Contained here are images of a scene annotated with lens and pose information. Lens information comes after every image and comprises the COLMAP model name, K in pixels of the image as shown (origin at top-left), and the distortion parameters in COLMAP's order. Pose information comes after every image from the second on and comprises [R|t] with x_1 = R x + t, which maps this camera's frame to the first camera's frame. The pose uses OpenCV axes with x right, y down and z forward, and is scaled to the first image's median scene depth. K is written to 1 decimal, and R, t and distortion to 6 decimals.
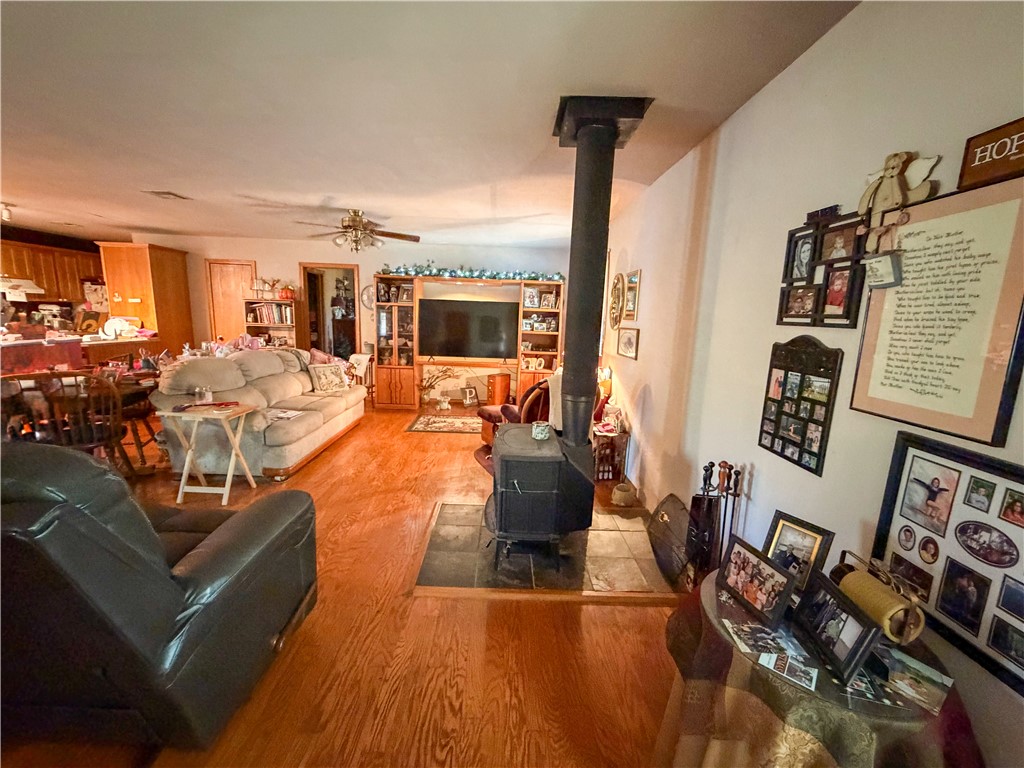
lens RADIAL K [[407.2, 0, 511.8], [0, 407.2, 384.8], [0, 0, 1]] dist [-0.000034, -0.000215]
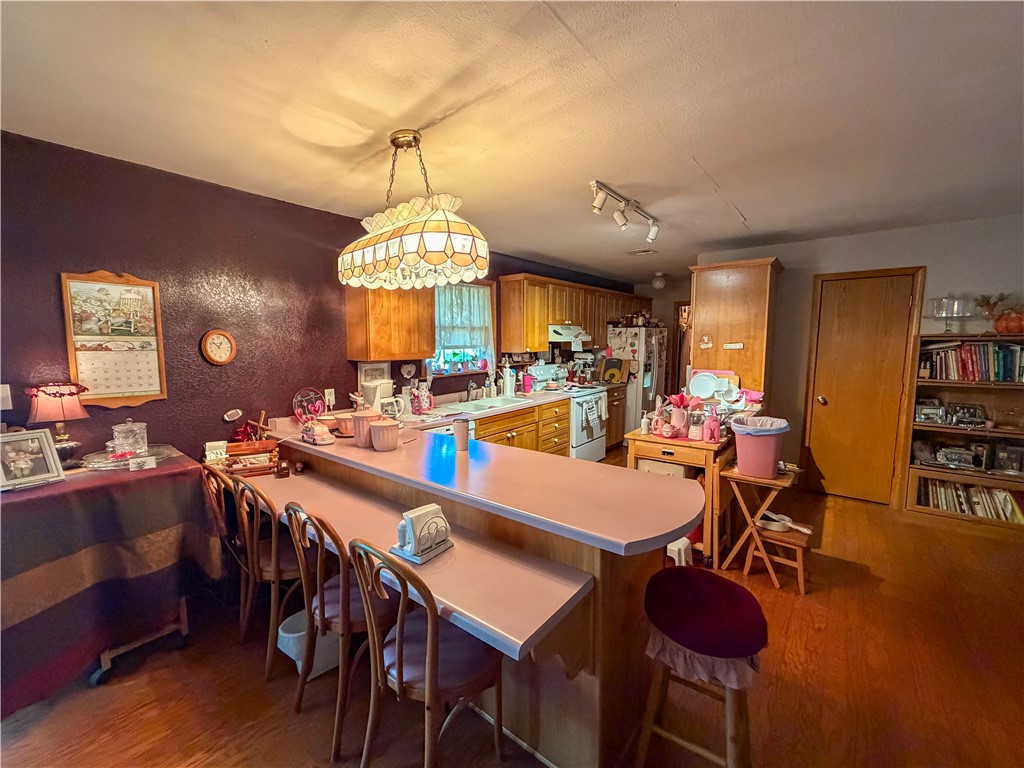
lens RADIAL K [[407.2, 0, 511.5], [0, 407.2, 382.0], [0, 0, 1]] dist [-0.000034, -0.000215]
pose [[0.763622, 0.026548, -0.645118, -0.699652], [-0.076891, 0.995783, -0.050036, -0.079755], [0.641069, 0.087812, 0.762443, 0.242761]]
